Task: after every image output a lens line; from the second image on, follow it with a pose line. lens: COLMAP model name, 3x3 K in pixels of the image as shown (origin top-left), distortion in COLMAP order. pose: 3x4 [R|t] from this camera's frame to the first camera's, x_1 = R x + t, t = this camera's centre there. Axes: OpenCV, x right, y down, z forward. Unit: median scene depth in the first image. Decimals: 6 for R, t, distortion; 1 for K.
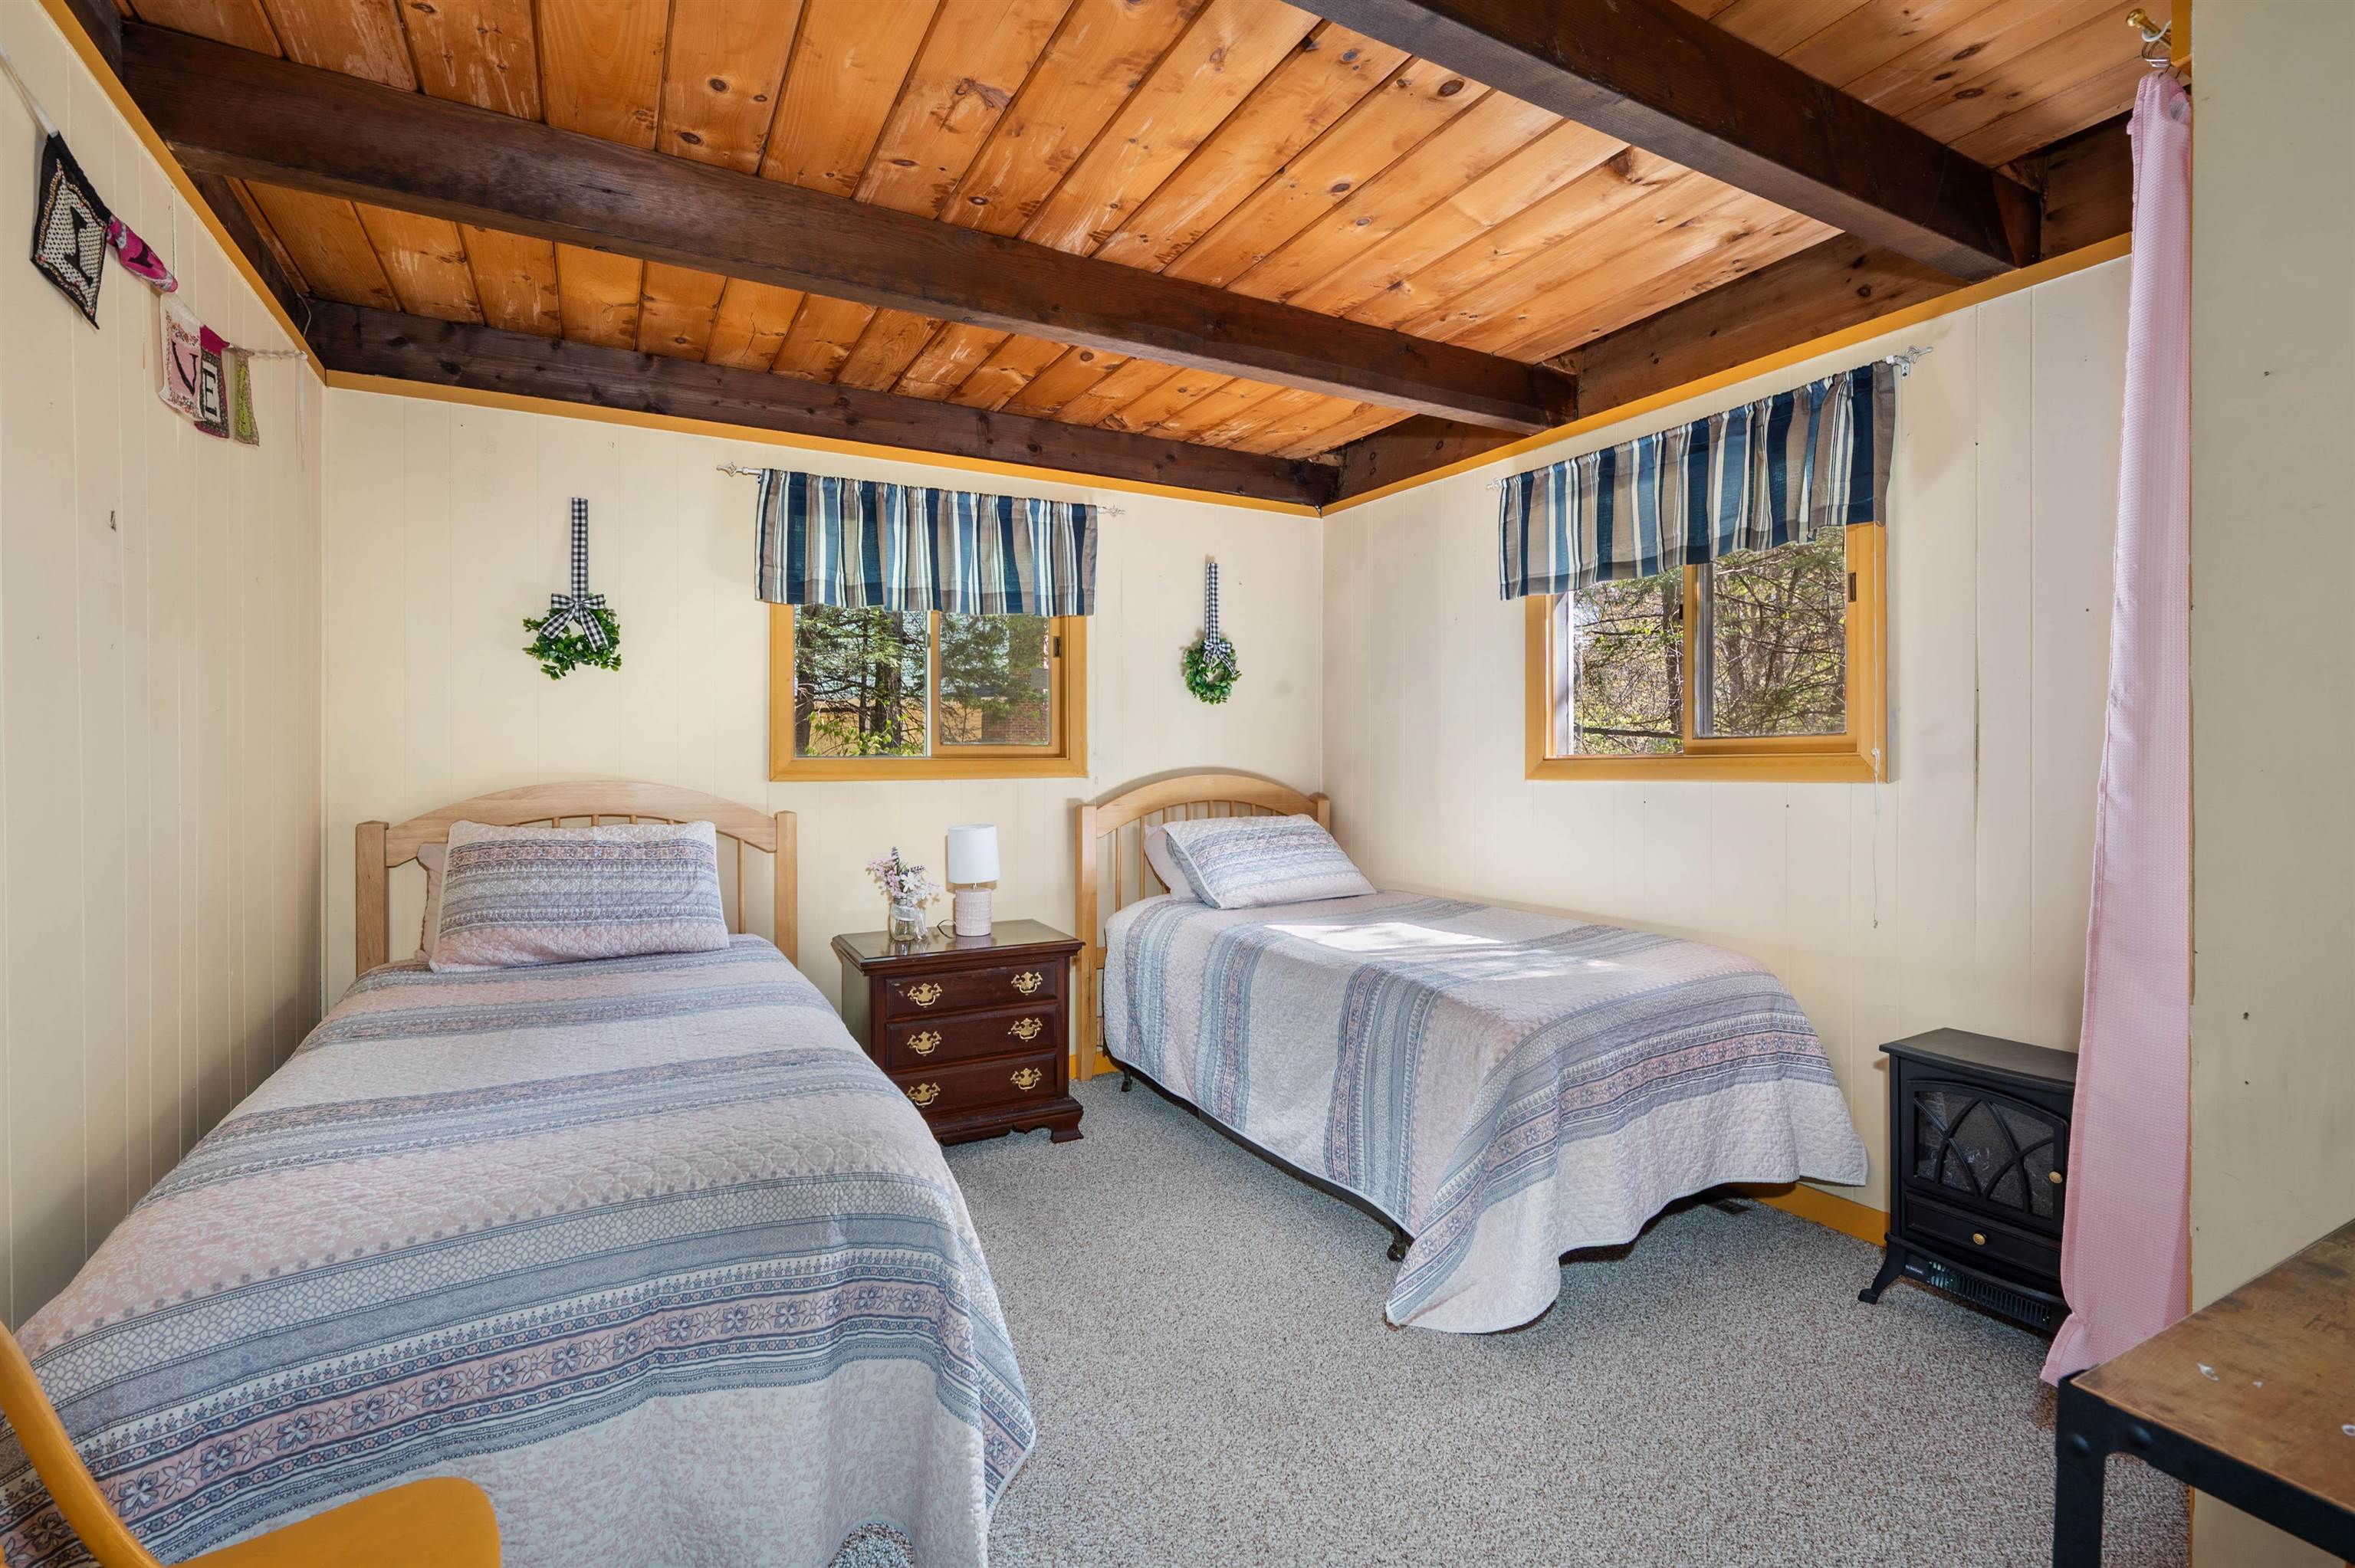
lens RADIAL K [[1048.0, 0, 1180.2], [0, 1048.0, 764.9], [0, 0, 1]] dist [0.000309, -0.000414]
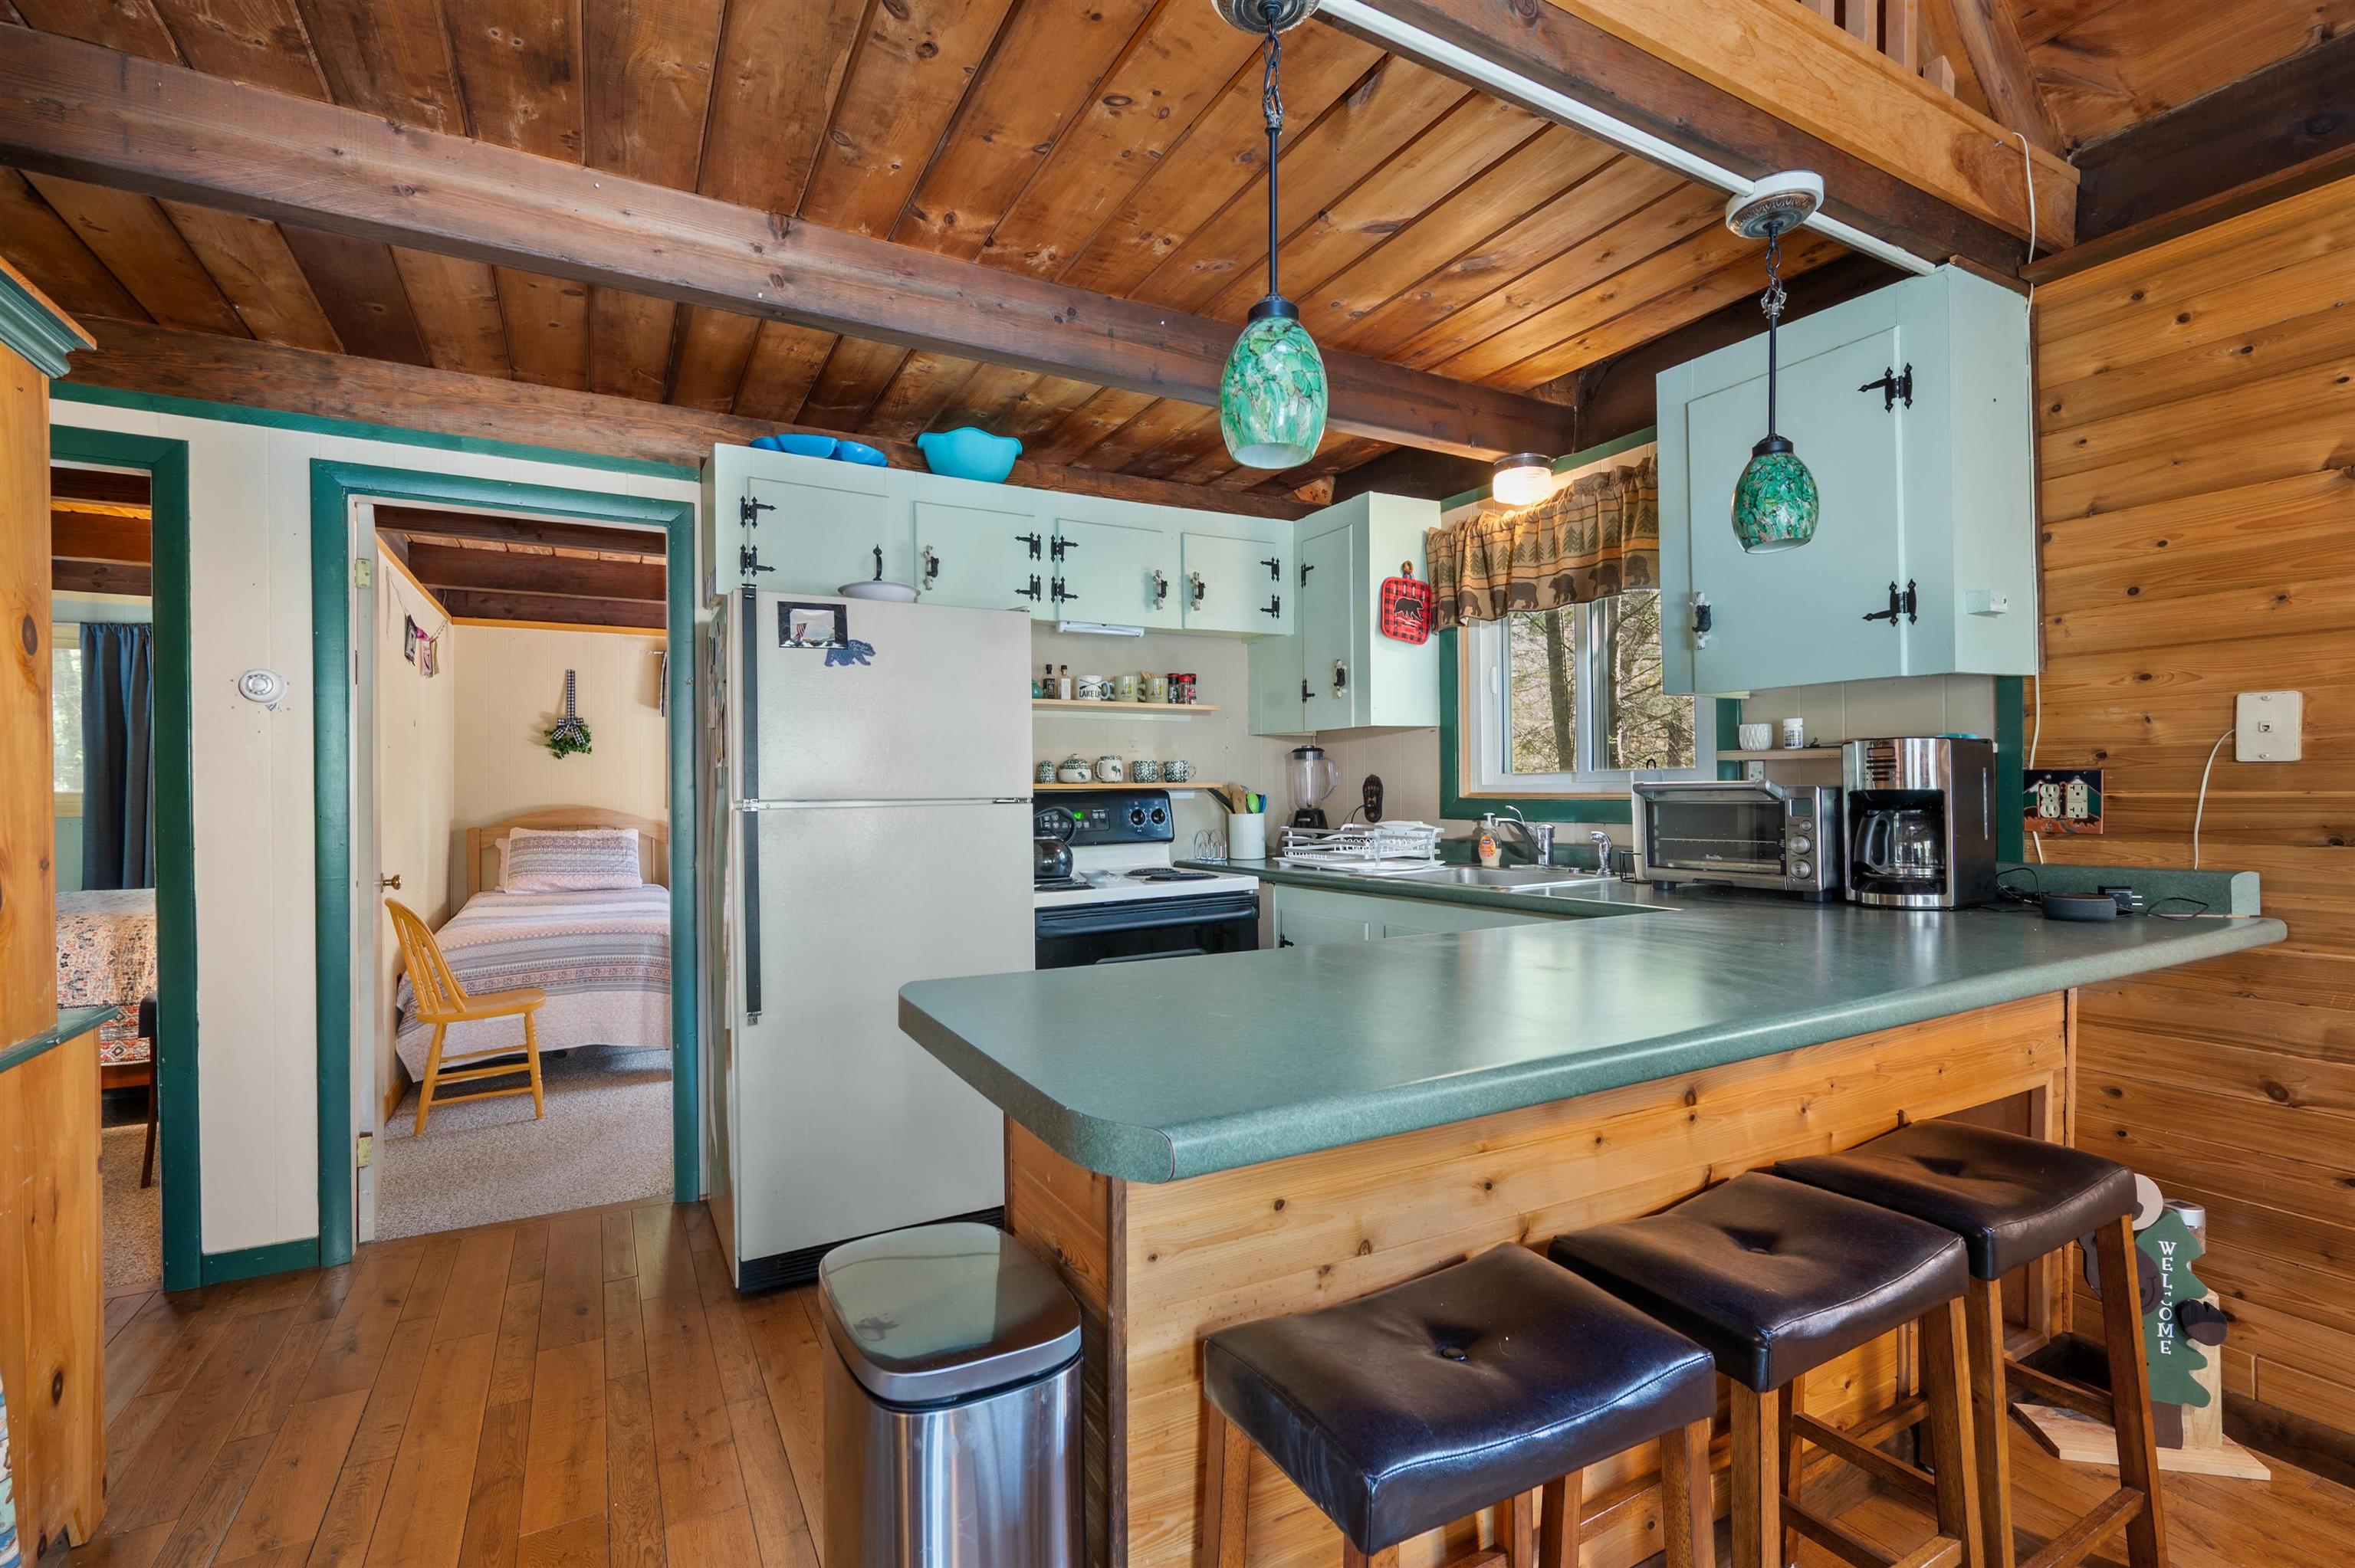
lens RADIAL K [[1046.2, 0, 1177.7], [0, 1046.2, 790.7], [0, 0, 1]] dist [-0.003187, -0.000278]
pose [[0.999982, -0.003794, -0.004654, 0.695262], [0.003783, 0.999990, -0.002364, -0.012513], [0.004663, 0.002347, 0.999986, -1.158890]]
